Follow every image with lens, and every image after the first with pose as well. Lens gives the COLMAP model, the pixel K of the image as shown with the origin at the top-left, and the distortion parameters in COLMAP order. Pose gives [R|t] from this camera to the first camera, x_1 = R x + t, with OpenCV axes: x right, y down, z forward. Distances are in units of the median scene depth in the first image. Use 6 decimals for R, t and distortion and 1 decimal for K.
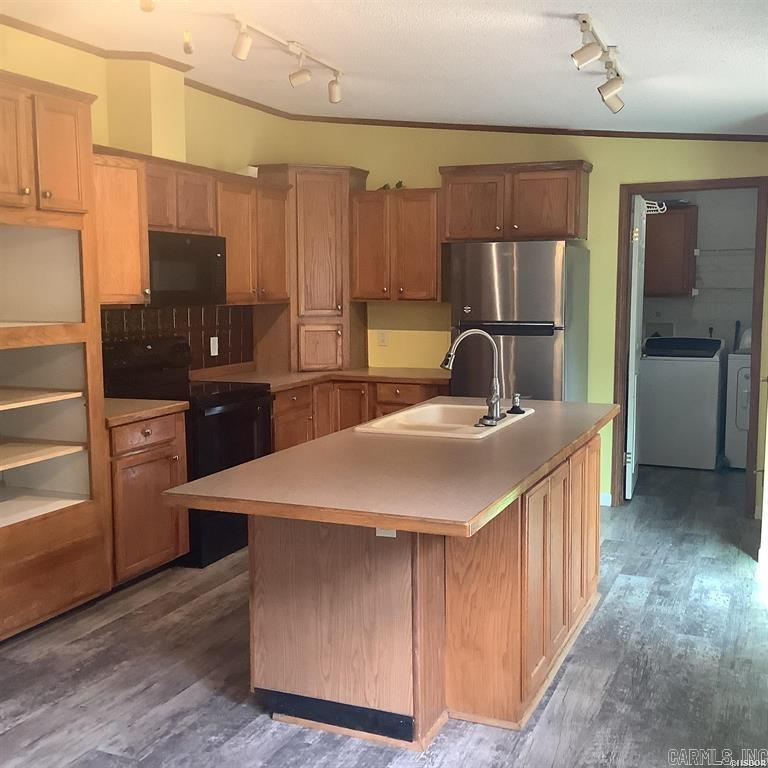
lens RADIAL K [[916.0, 0, 384.0], [0, 916.0, 384.0], [0, 0, 1]] dist [0.156476, -0.317505]
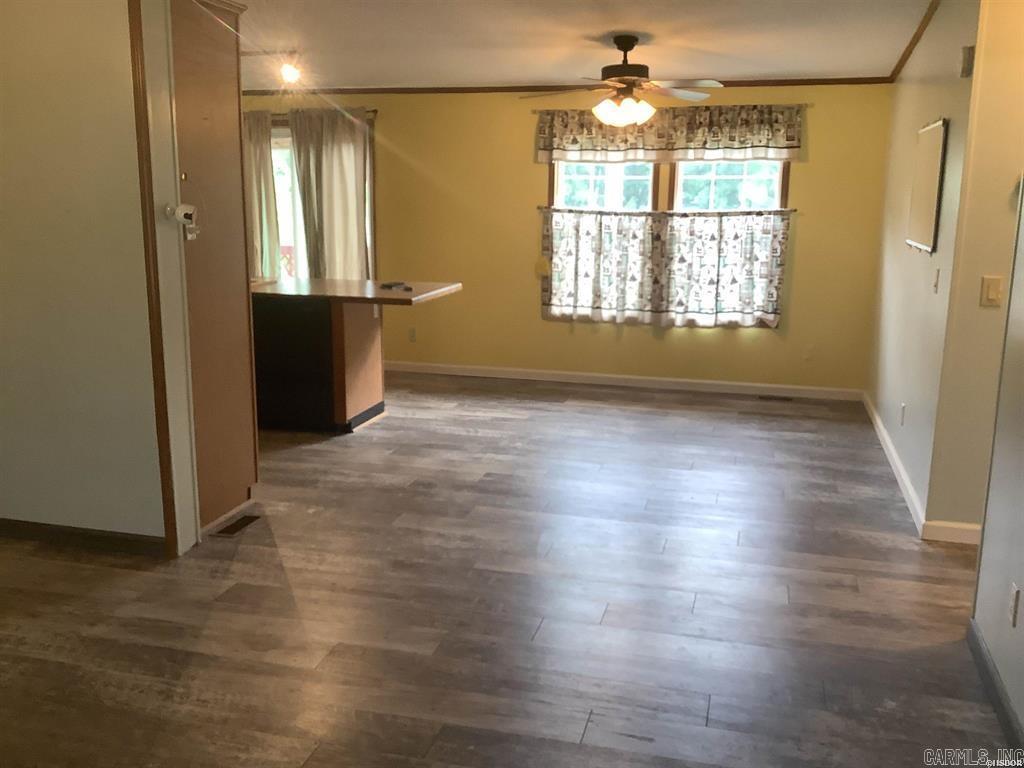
lens RADIAL K [[920.0, 0, 513.3], [0, 920.0, 377.1], [0, 0, 1]] dist [0.103424, -0.195569]
pose [[-0.132256, -0.202397, 0.970332, -1.781939], [0.100393, 0.971162, 0.216253, -0.106810], [-0.986118, 0.126016, -0.108123, 0.804416]]
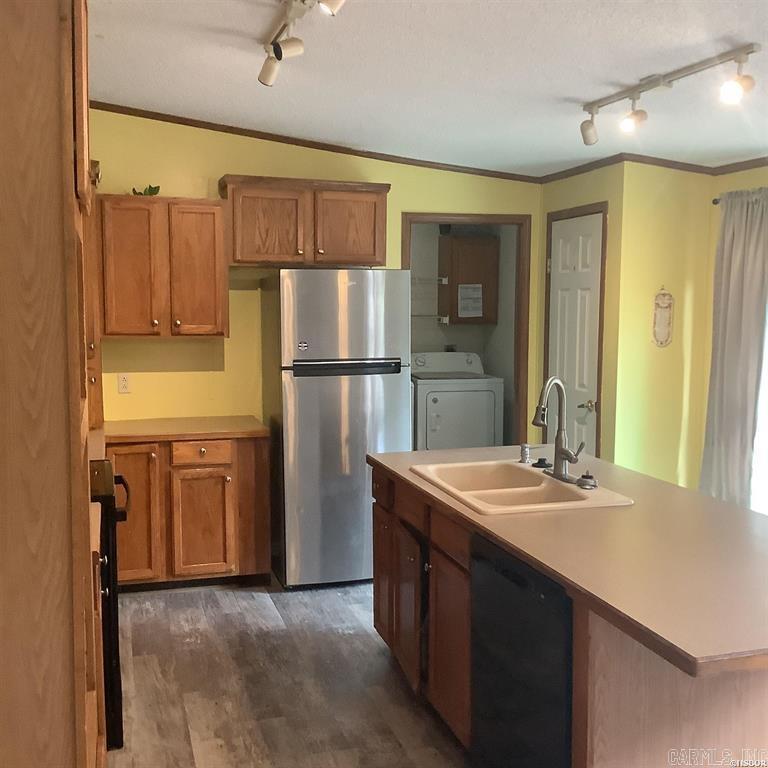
lens RADIAL K [[916.0, 0, 384.0], [0, 916.0, 384.0], [0, 0, 1]] dist [0.156476, -0.317505]
pose [[0.767181, -0.054334, 0.639125, -0.653145], [0.065095, 0.997857, 0.006692, -0.077577], [-0.638119, 0.036470, 0.769074, 0.487319]]
